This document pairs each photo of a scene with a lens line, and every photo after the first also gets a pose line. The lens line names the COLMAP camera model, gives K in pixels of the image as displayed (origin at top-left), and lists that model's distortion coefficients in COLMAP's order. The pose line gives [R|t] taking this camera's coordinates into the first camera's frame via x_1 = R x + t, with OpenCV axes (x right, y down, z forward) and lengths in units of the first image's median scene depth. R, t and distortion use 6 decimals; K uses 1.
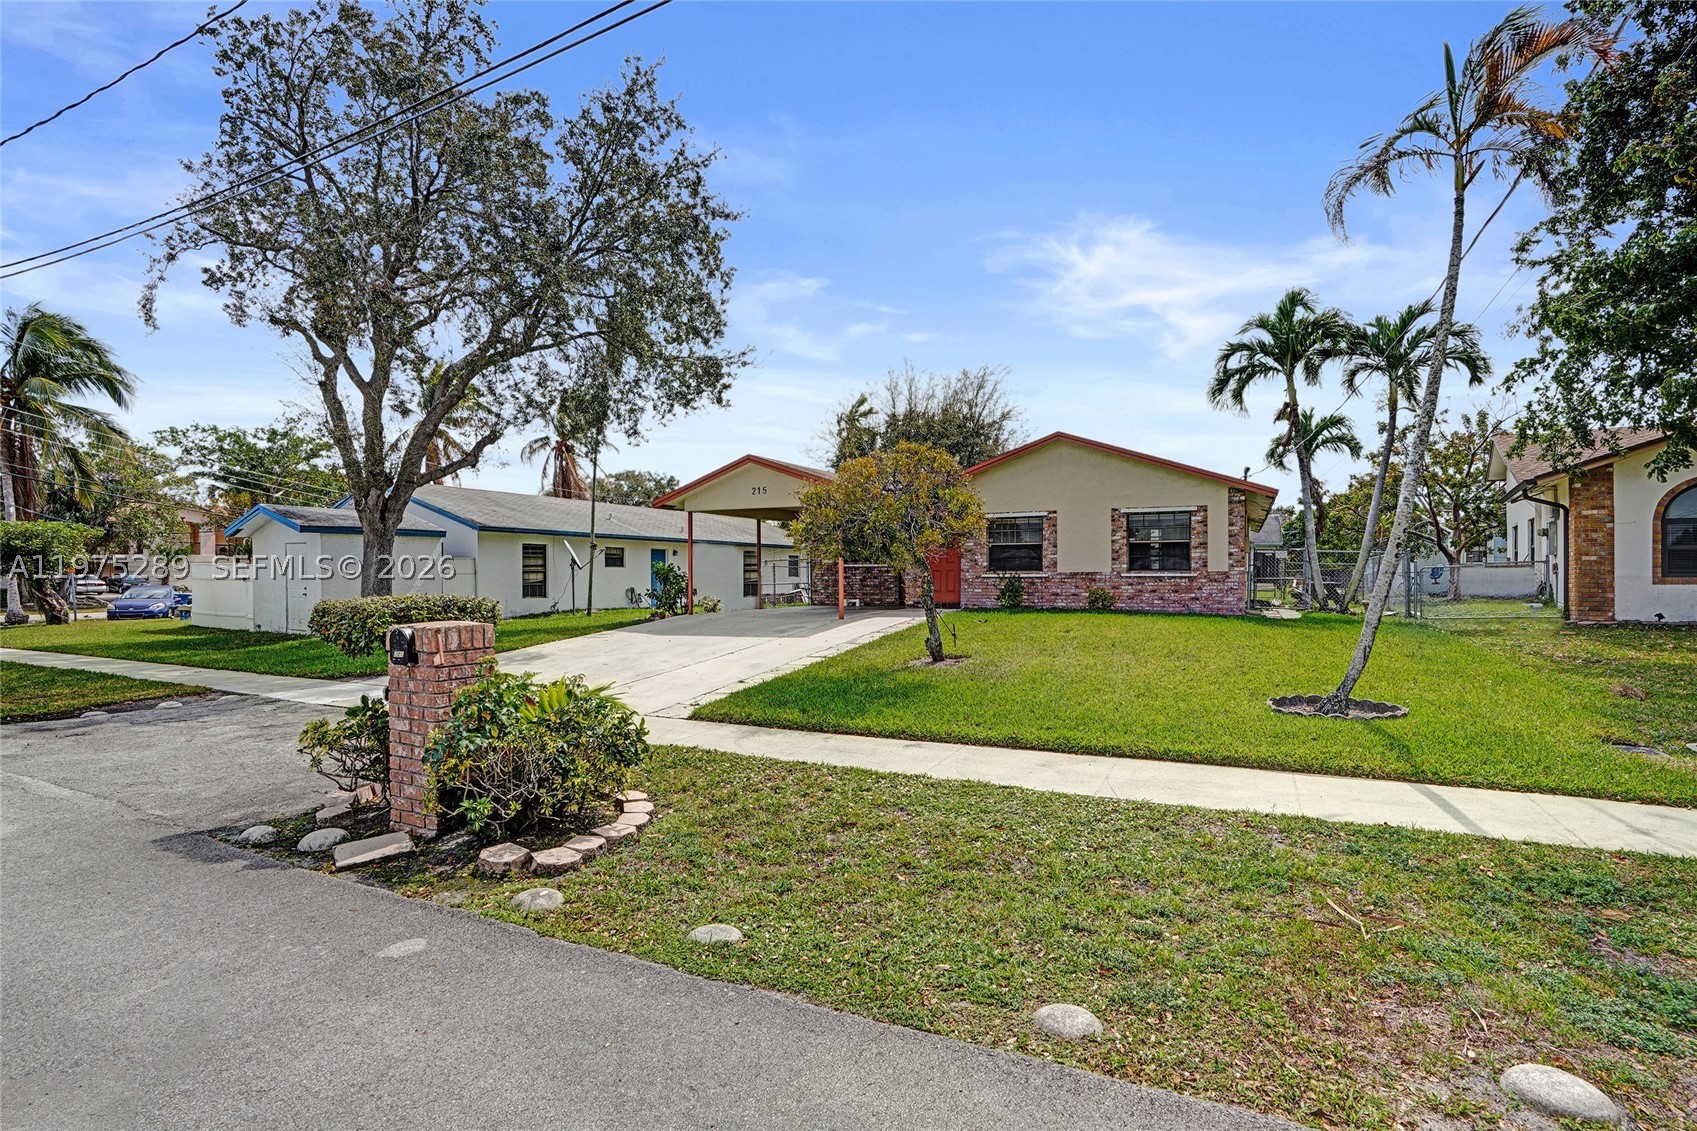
lens RADIAL K [[793.8, 0, 848.1], [0, 793.8, 573.8], [0, 0, 1]] dist [-0.034422, 0.000505]
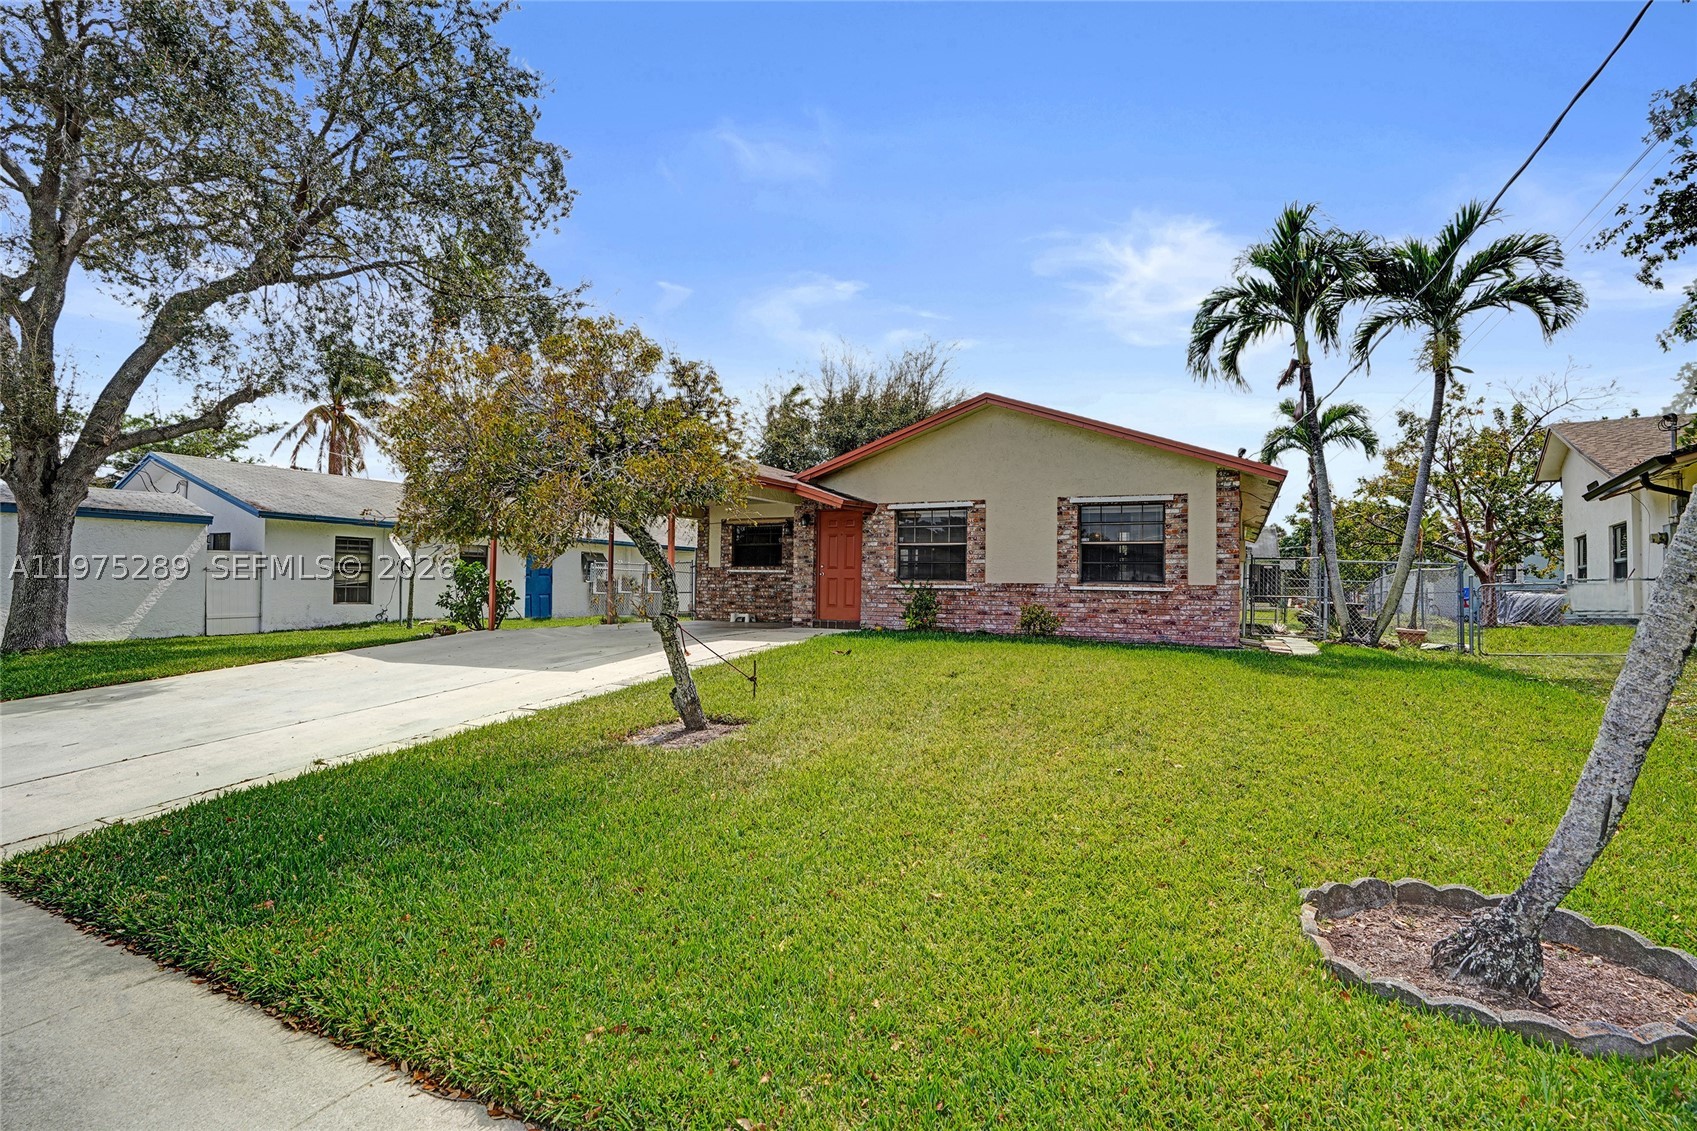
lens RADIAL K [[793.8, 0, 839.5], [0, 793.8, 556.0], [0, 0, 1]] dist [-0.034422, 0.000505]
pose [[0.999830, 0.018350, -0.001503, 0.127375], [-0.018394, 0.999124, -0.037588, 0.003137], [0.000812, 0.037610, 0.999292, 0.255974]]
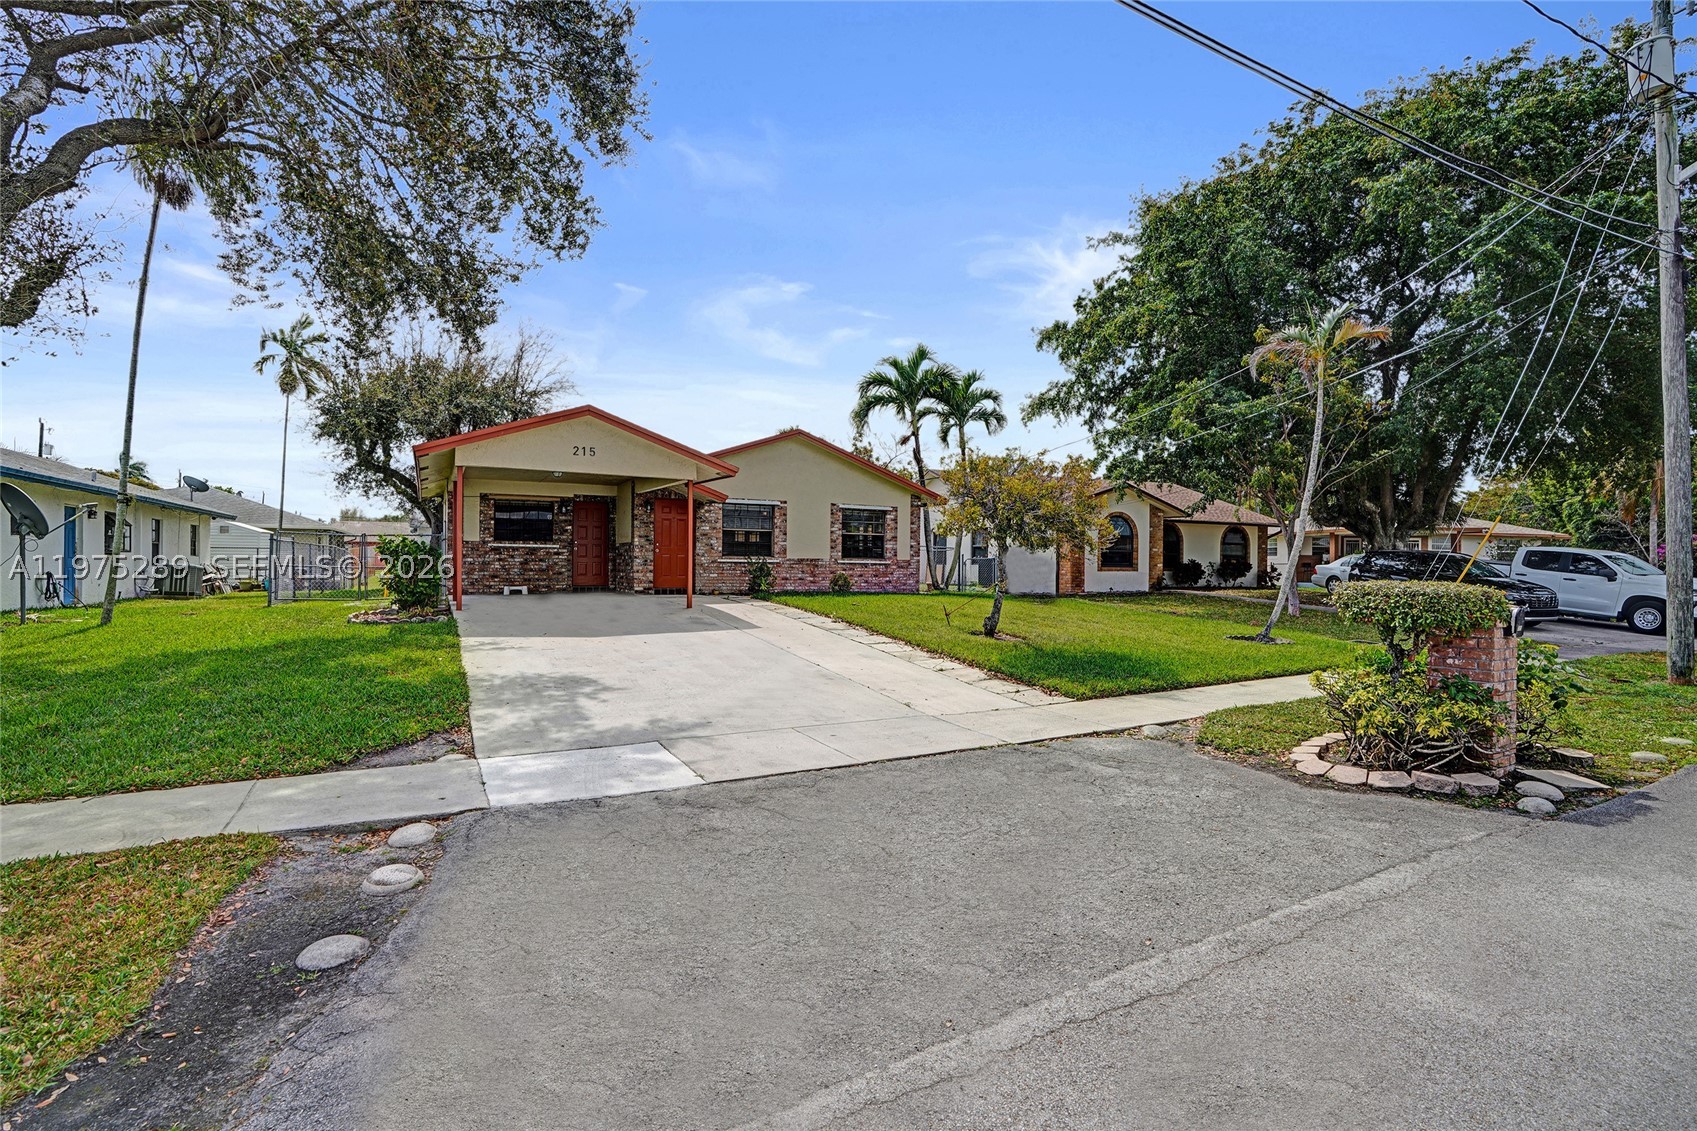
lens RADIAL K [[793.8, 0, 848.5], [0, 793.8, 573.4], [0, 0, 1]] dist [-0.034422, 0.000505]
pose [[0.579270, -0.002914, 0.815131, -0.566547], [-0.015960, 0.999761, 0.014916, 0.001214], [-0.814980, -0.021650, 0.579085, 0.300628]]
